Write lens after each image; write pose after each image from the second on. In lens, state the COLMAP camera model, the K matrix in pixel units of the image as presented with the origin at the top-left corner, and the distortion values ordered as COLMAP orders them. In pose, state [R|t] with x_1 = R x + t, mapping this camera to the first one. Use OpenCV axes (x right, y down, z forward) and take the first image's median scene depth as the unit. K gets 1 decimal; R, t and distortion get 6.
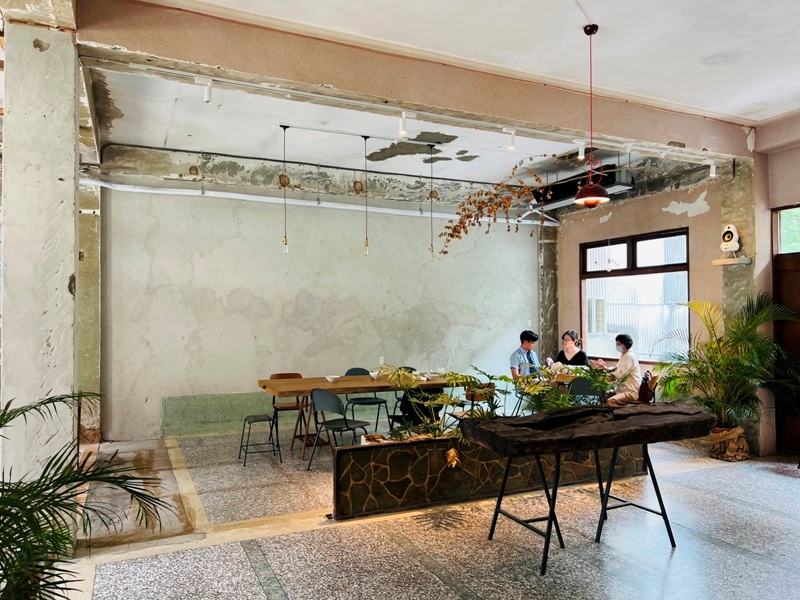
lens RADIAL K [[612.6, 0, 396.4], [0, 612.6, 299.0], [0, 0, 1]] dist [0.026281, -0.024551]
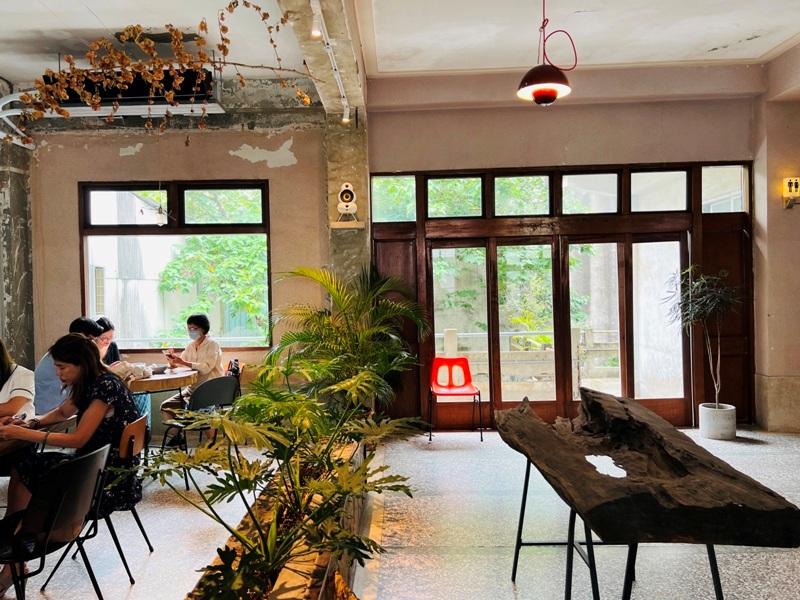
lens RADIAL K [[612.6, 0, 400.0], [0, 612.6, 301.2], [0, 0, 1]] dist [0.026281, -0.024551]
pose [[0.426551, -0.018766, 0.904269, -0.186938], [-0.012615, 0.999564, 0.026695, 0.019925], [-0.904376, -0.022794, 0.426128, 0.479613]]
